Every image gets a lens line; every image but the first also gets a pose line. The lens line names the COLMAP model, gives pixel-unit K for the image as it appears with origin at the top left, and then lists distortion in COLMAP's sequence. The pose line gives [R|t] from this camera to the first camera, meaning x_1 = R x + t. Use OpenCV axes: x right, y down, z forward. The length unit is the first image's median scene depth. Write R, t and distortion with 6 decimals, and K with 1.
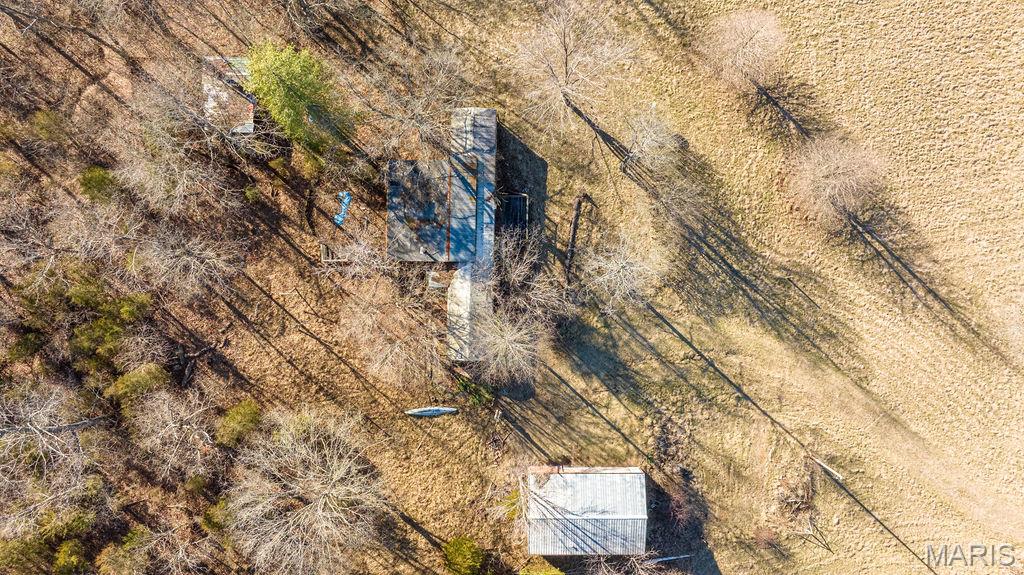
lens RADIAL K [[721.4, 0, 518.1], [0, 721.4, 271.3], [0, 0, 1]] dist [-0.018416, -0.004676]
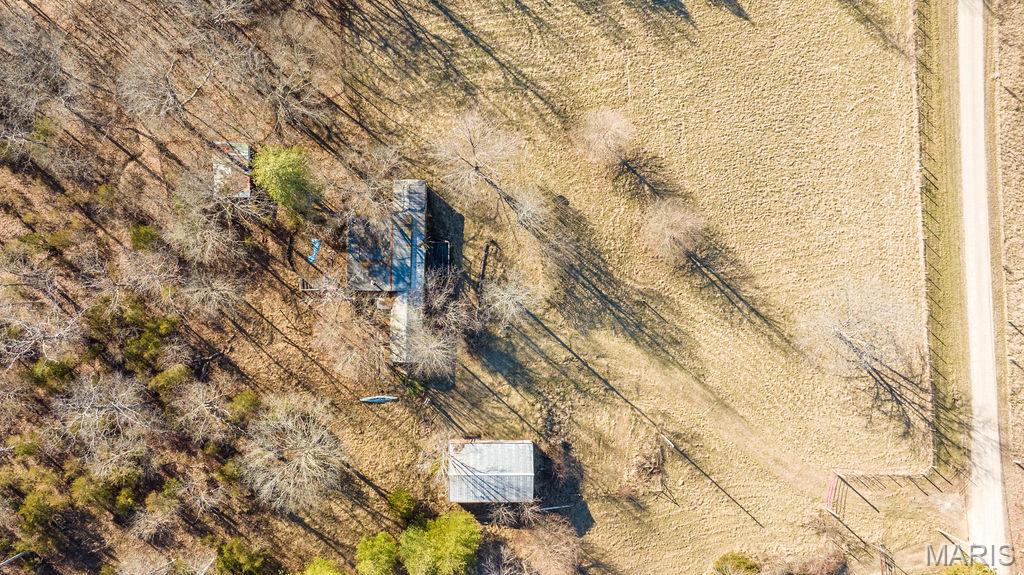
lens RADIAL K [[839.6, 0, 486.8], [0, 839.6, 258.8], [0, 0, 1]] dist [-0.004342, -0.036575]
pose [[0.999995, -0.000468, 0.002982, 0.079154], [0.000474, 0.999997, -0.002231, -0.068343], [-0.002981, 0.002233, 0.999993, -0.593098]]
